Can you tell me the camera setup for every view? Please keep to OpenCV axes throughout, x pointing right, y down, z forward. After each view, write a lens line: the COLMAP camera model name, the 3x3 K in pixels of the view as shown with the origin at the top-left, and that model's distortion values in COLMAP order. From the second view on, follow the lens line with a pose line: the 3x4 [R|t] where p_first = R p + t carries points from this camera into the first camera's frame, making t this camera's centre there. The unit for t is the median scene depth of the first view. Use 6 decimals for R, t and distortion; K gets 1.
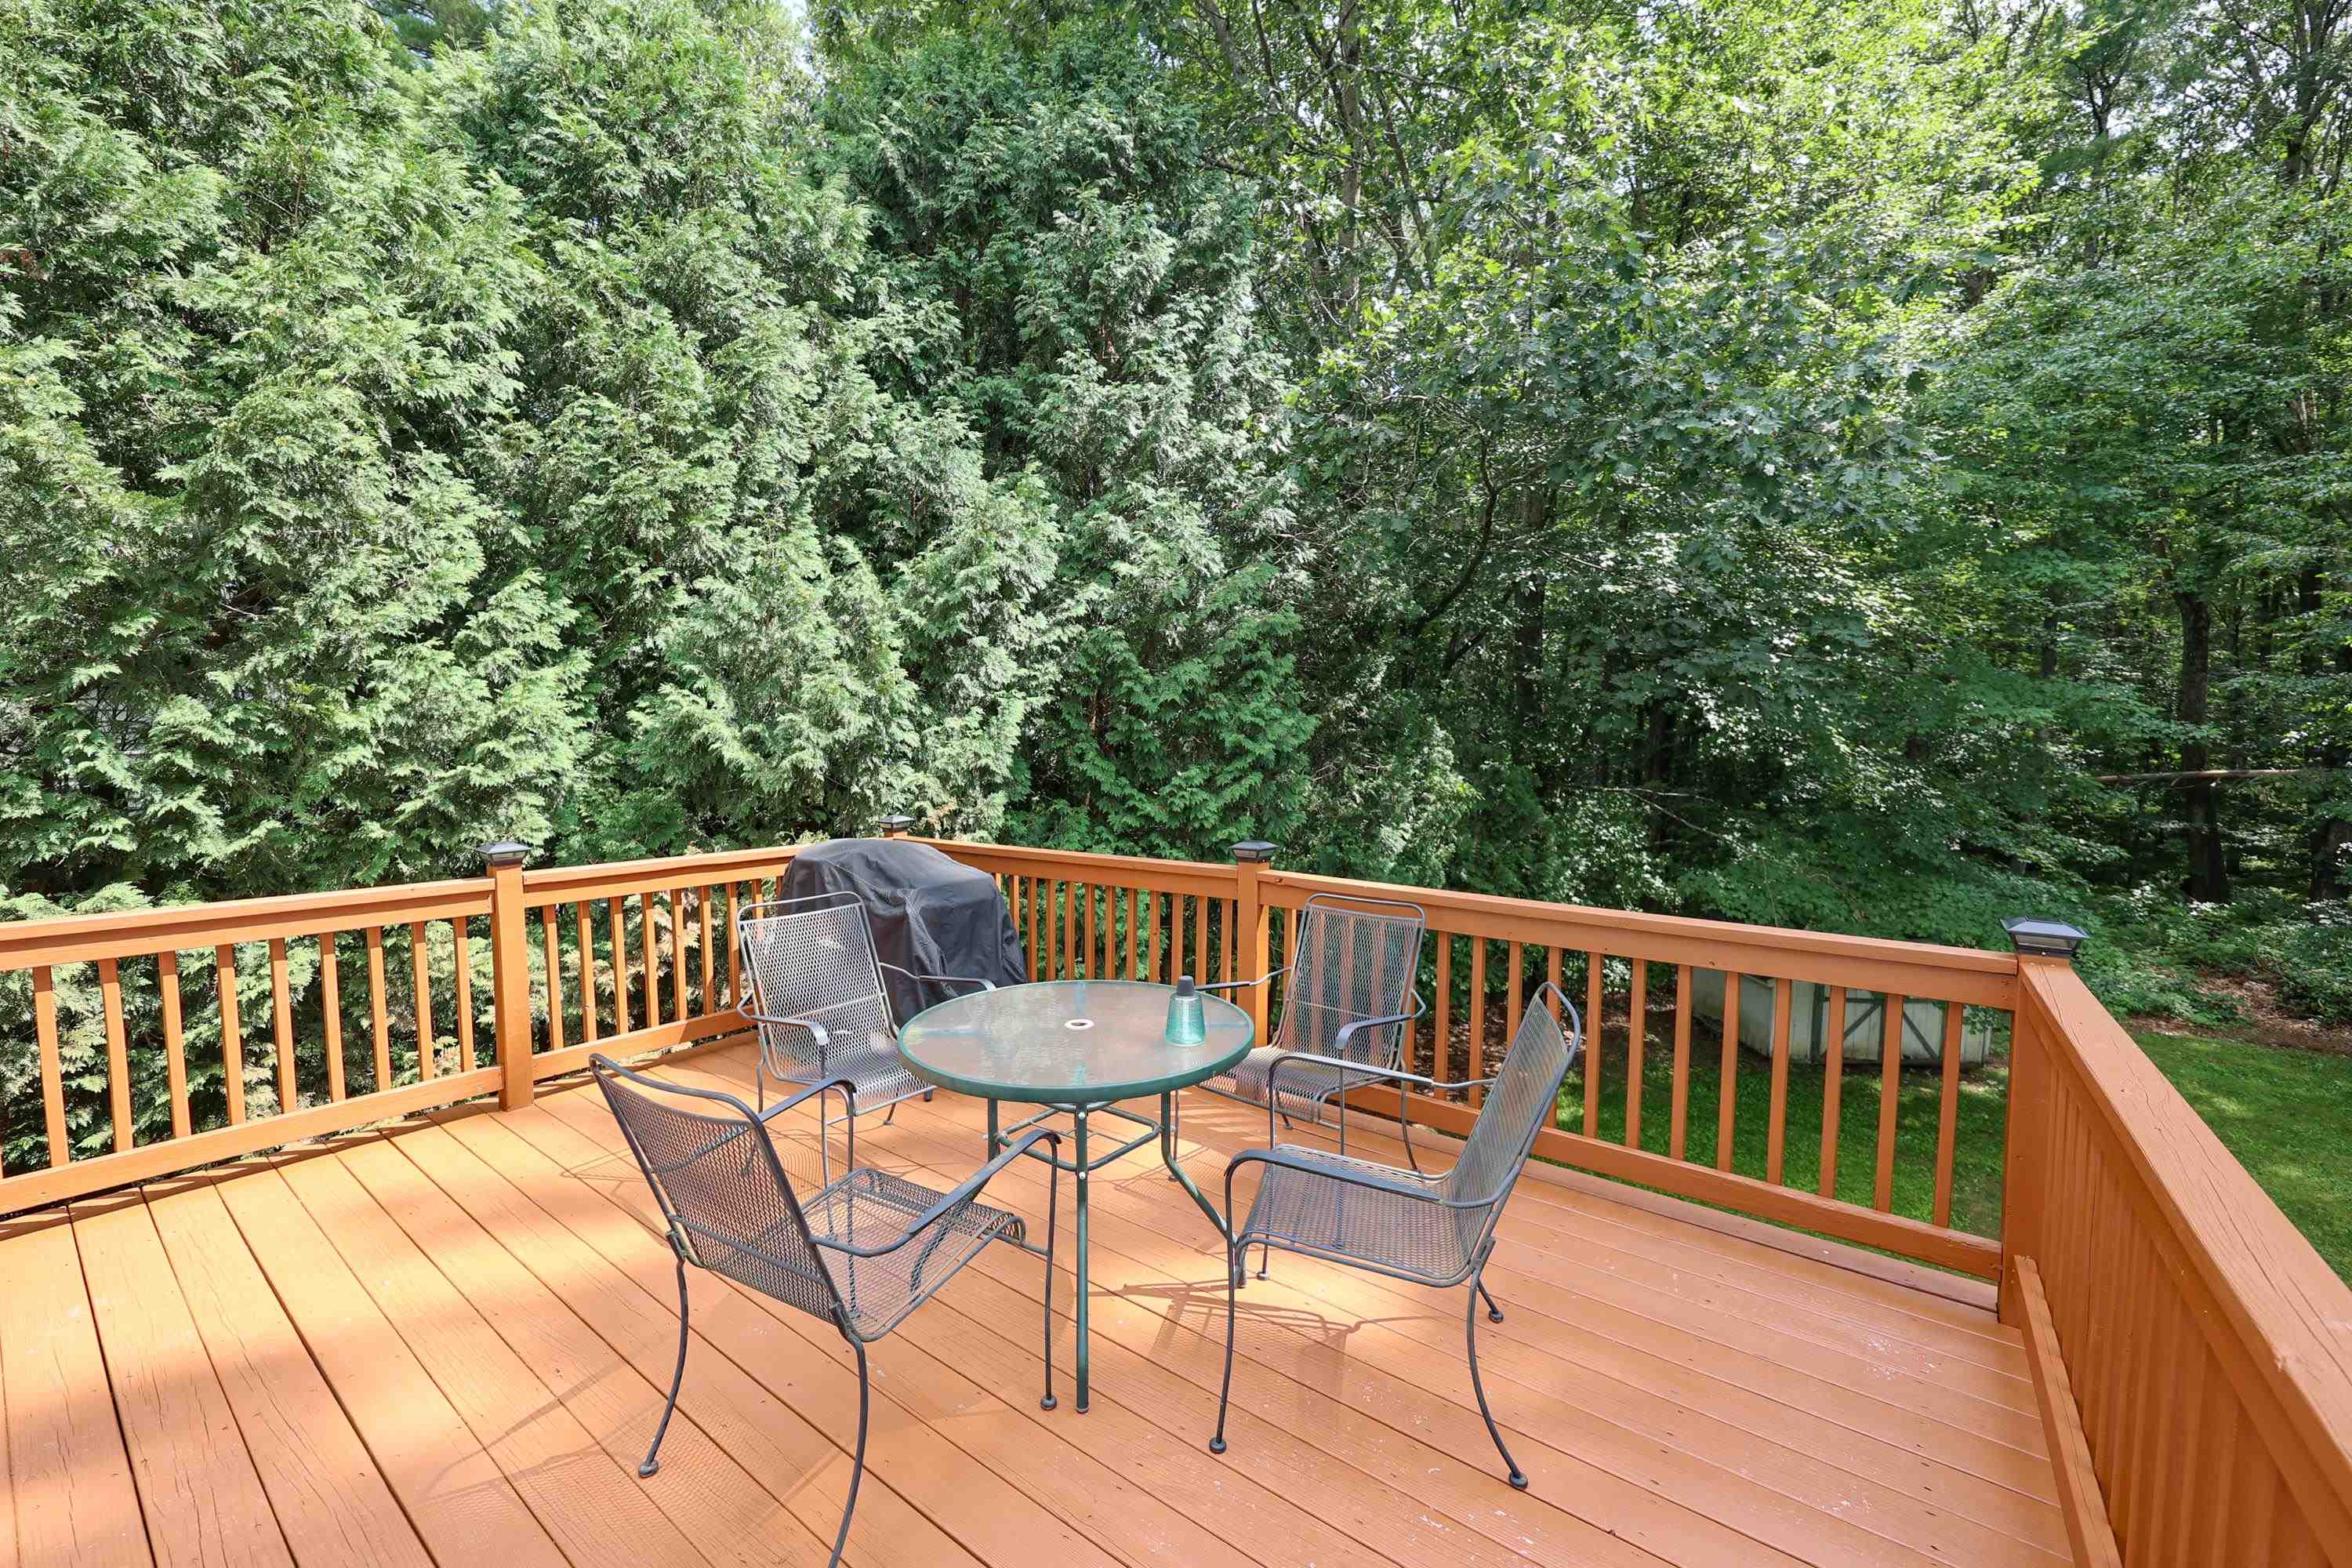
lens RADIAL K [[958.5, 0, 1170.5], [0, 958.5, 788.5], [0, 0, 1]] dist [0.002951, 0.000038]
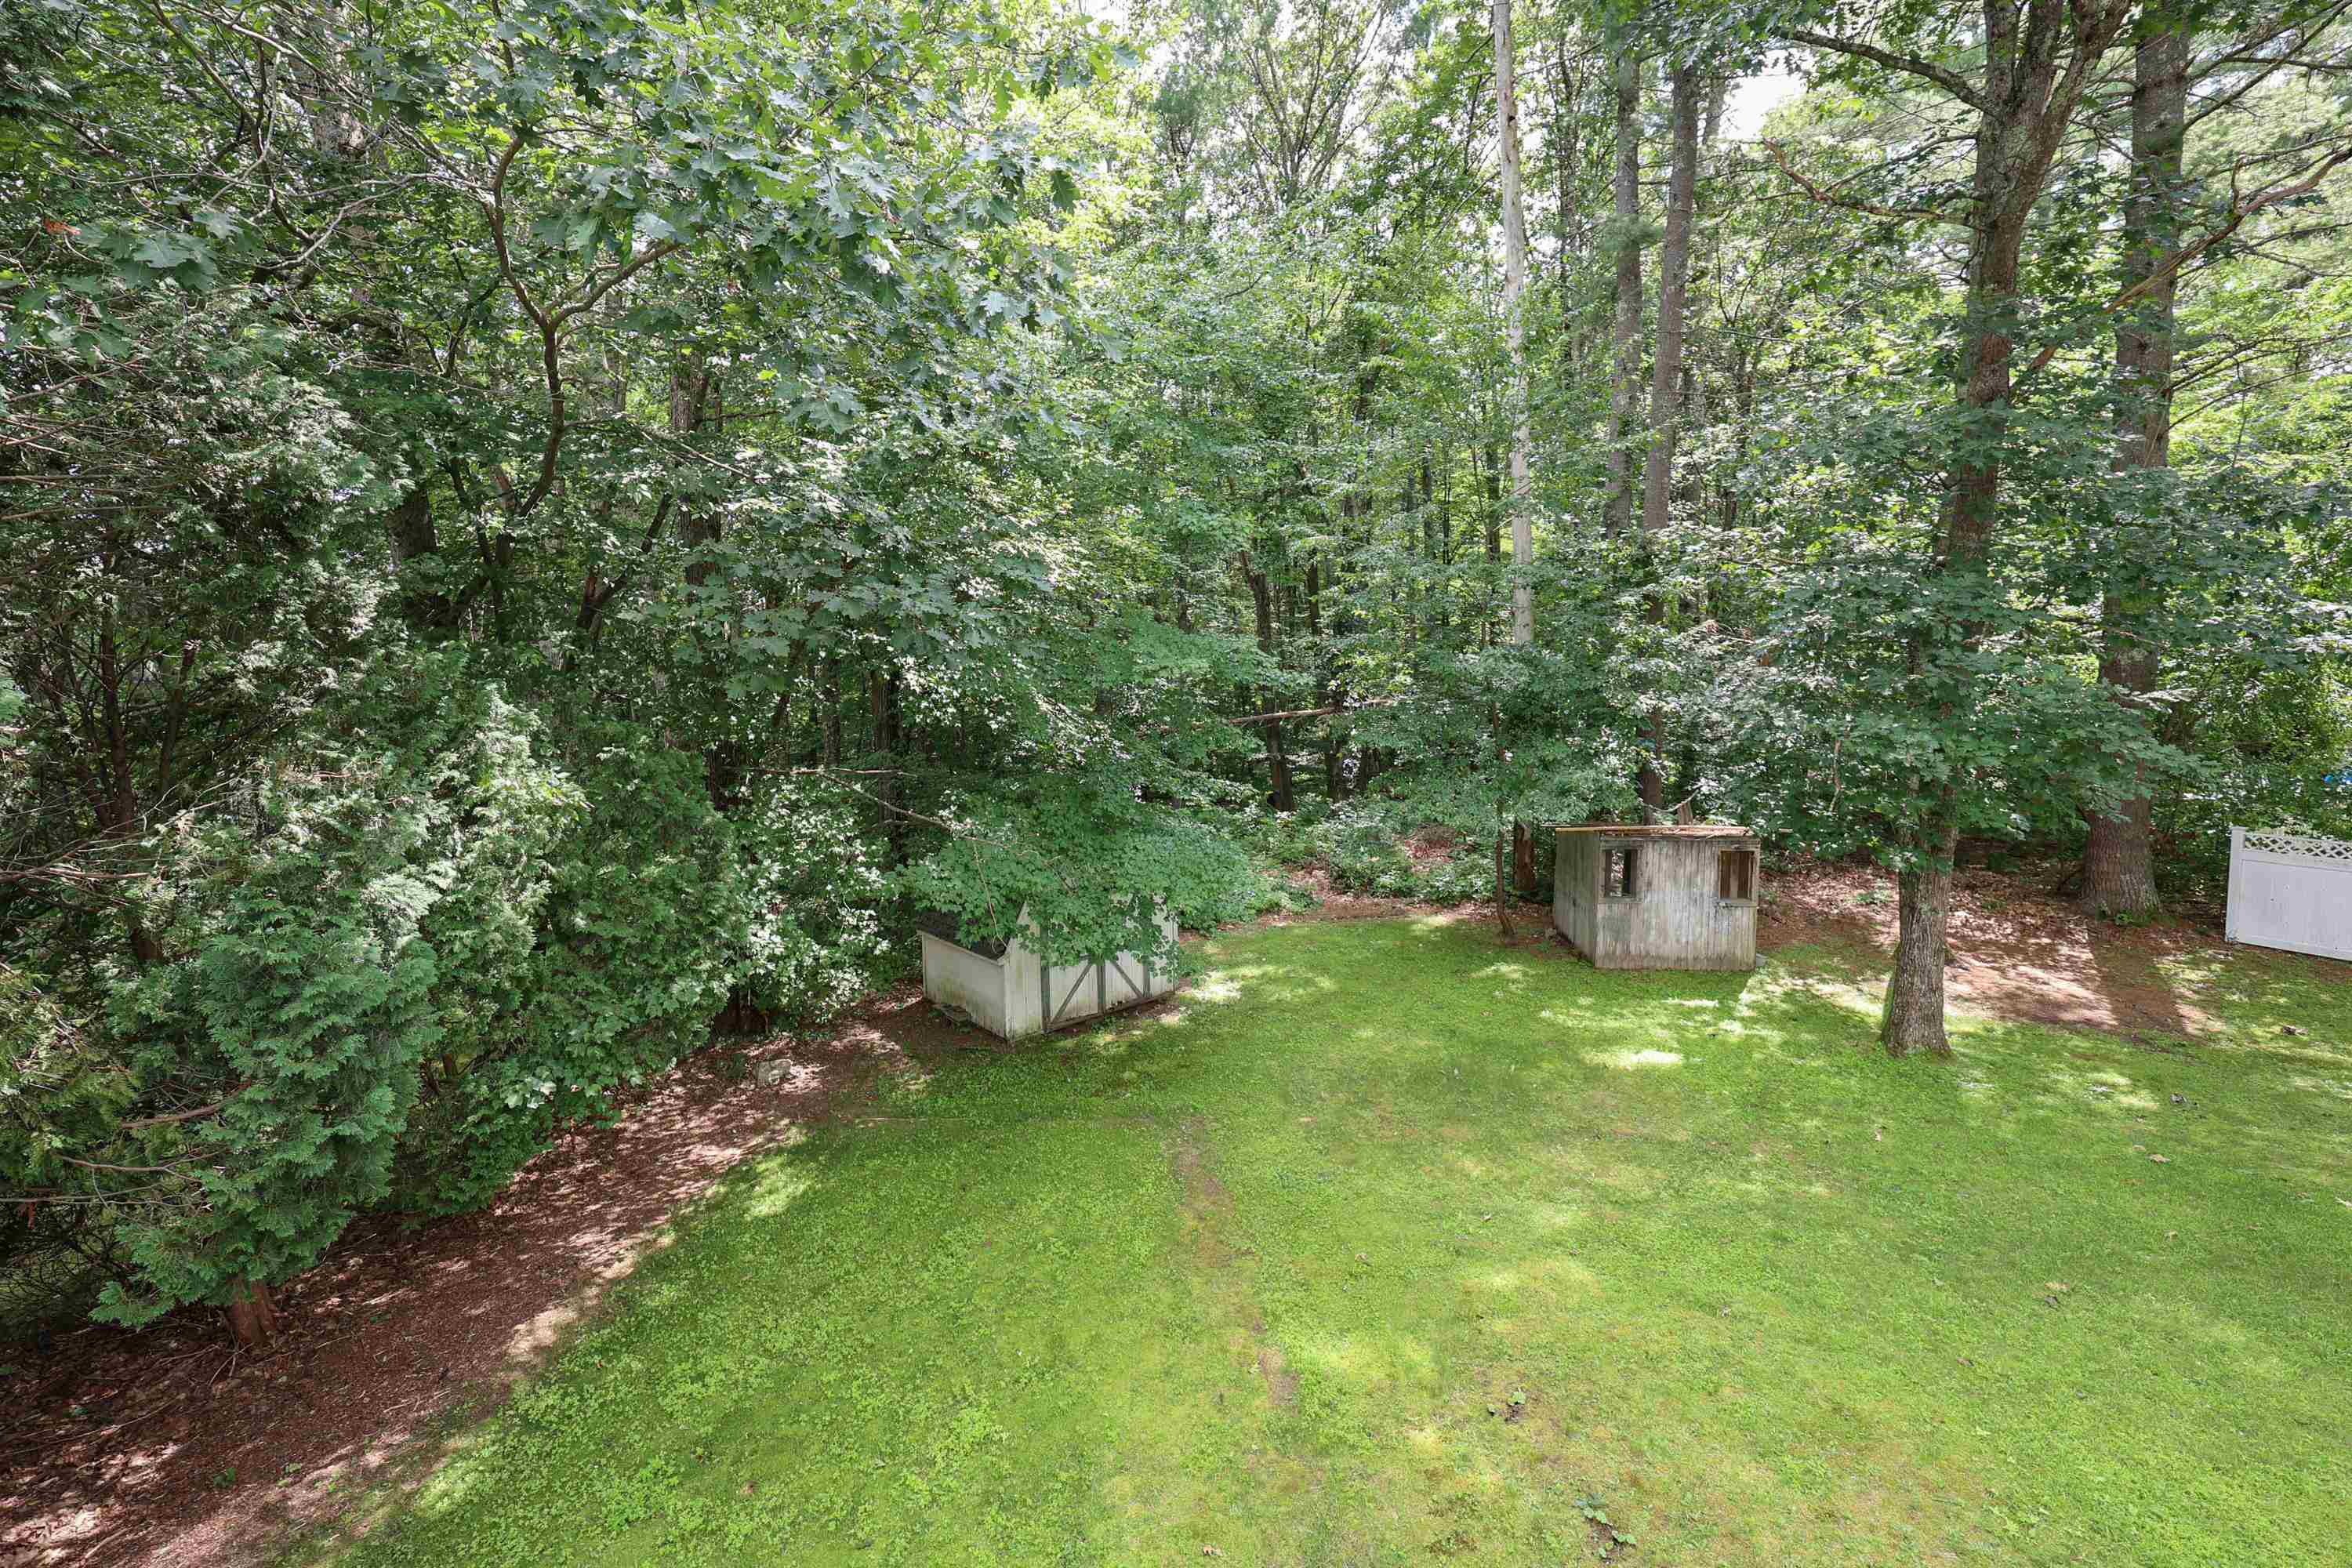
lens RADIAL K [[941.9, 0, 1190.3], [0, 941.9, 785.7], [0, 0, 1]] dist [-0.001406, -0.000002]
pose [[0.729518, -0.095997, 0.677191, 0.161783], [0.075248, 0.995356, 0.060037, -0.009431], [-0.679810, 0.007159, 0.733354, 0.209041]]
